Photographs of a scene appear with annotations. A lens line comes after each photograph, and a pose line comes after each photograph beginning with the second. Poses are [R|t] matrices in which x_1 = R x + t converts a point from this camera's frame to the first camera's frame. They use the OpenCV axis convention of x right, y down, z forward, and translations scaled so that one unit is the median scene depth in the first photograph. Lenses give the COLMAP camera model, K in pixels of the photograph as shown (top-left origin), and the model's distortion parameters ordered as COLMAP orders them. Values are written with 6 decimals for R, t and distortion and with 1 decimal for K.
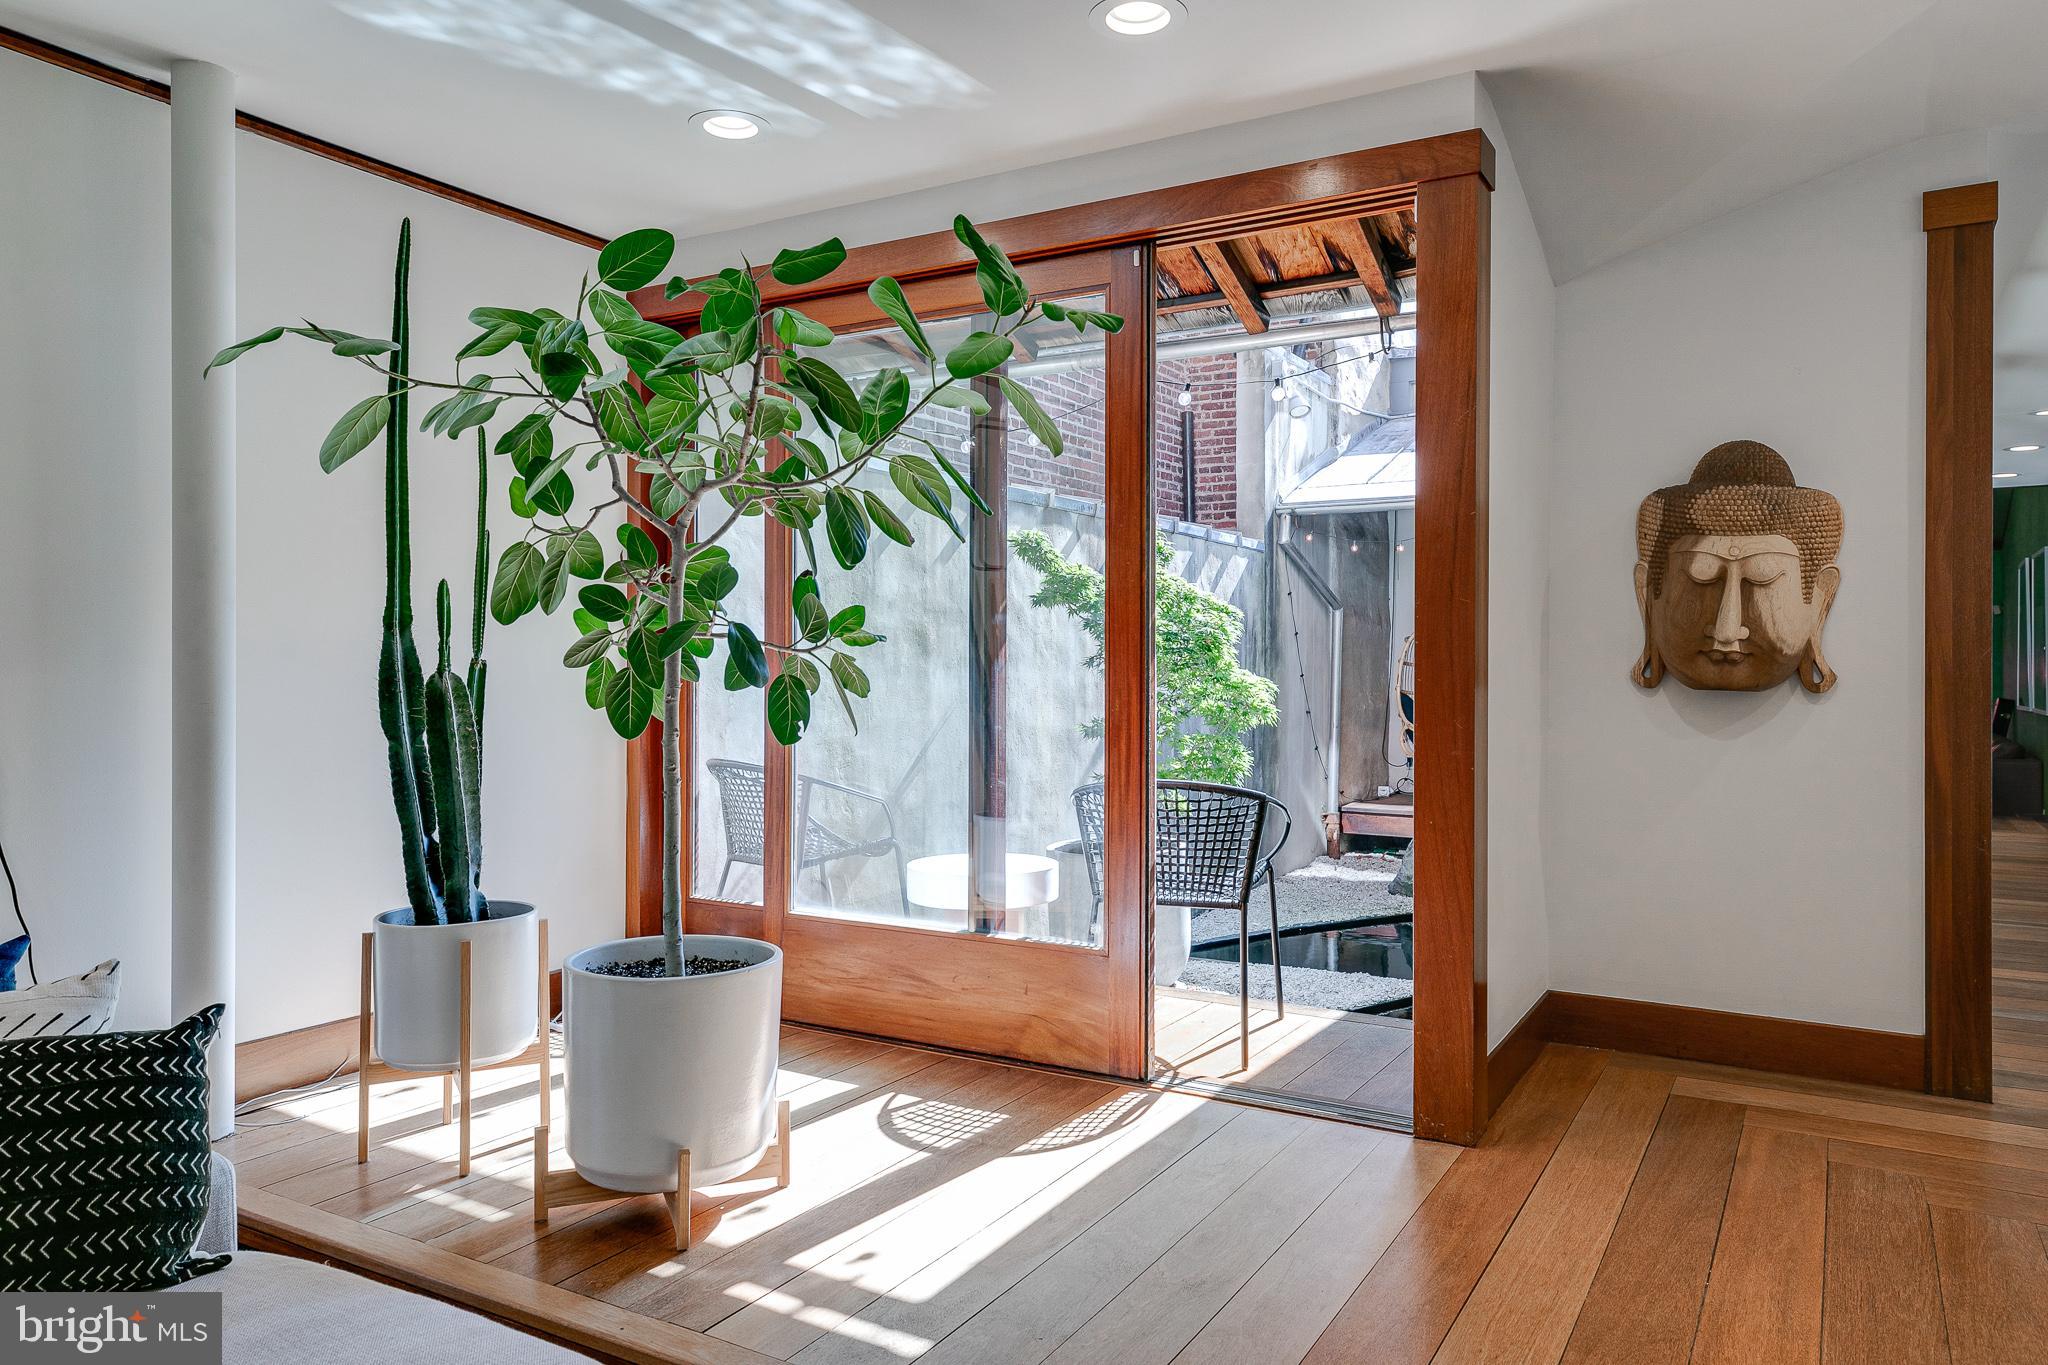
lens RADIAL K [[1408.2, 0, 1042.2], [0, 1408.2, 665.0], [0, 0, 1]] dist [0.009644, 0.001587]
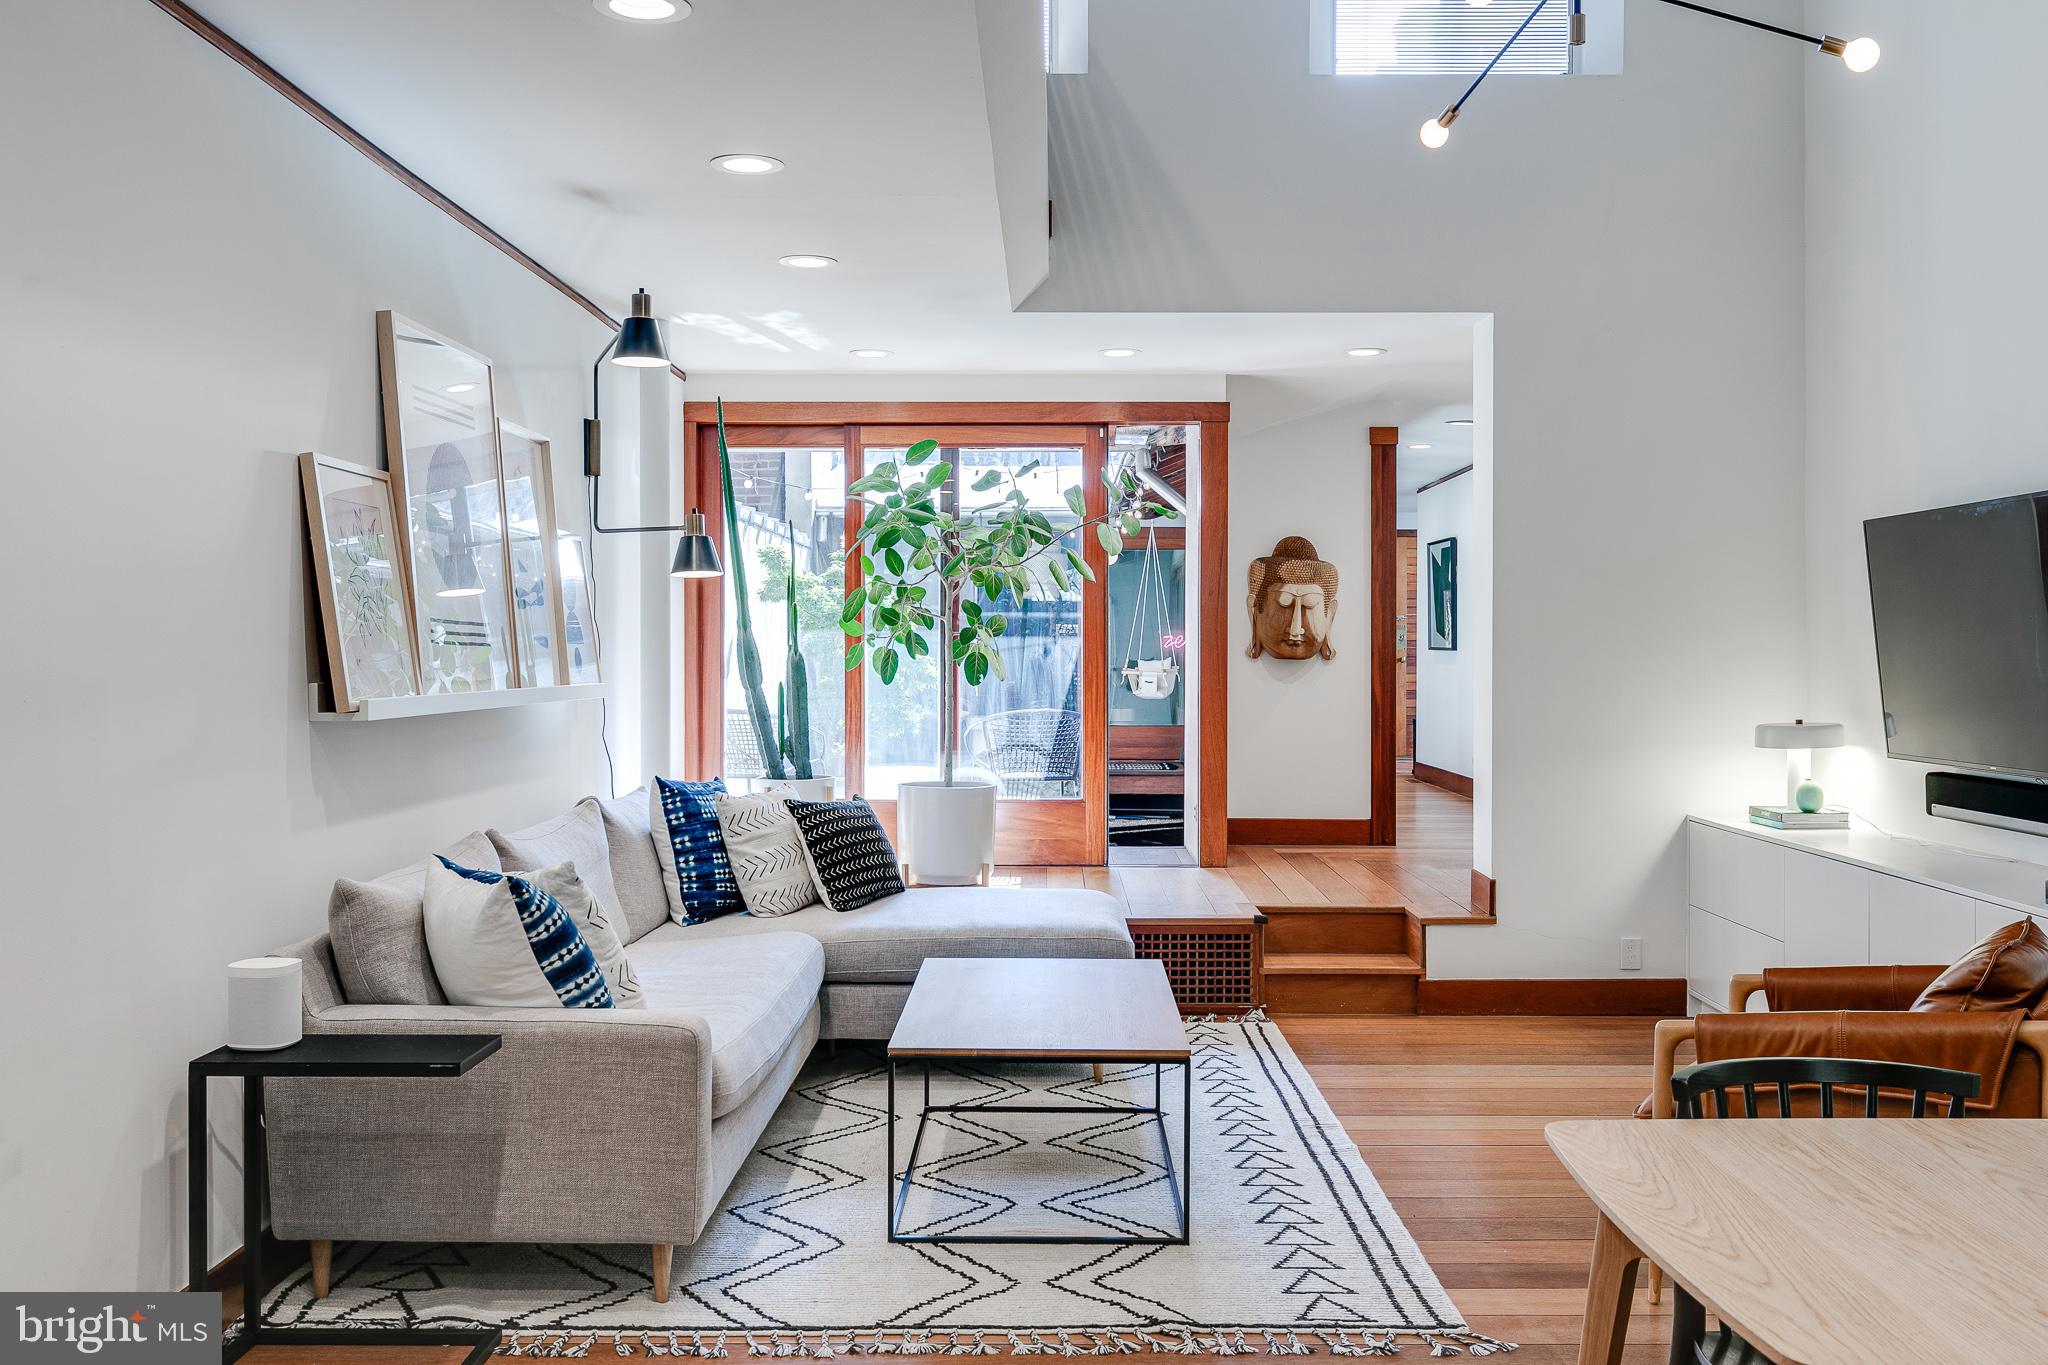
lens RADIAL K [[1871.8, 0, 1021.3], [0, 1871.8, 670.6], [0, 0, 1]] dist [-0.017979, 0.000000]
pose [[0.870586, -0.007464, 0.491959, -1.215132], [0.002420, 0.999938, 0.010887, 0.004598], [-0.492010, -0.008288, 0.870550, -1.192991]]
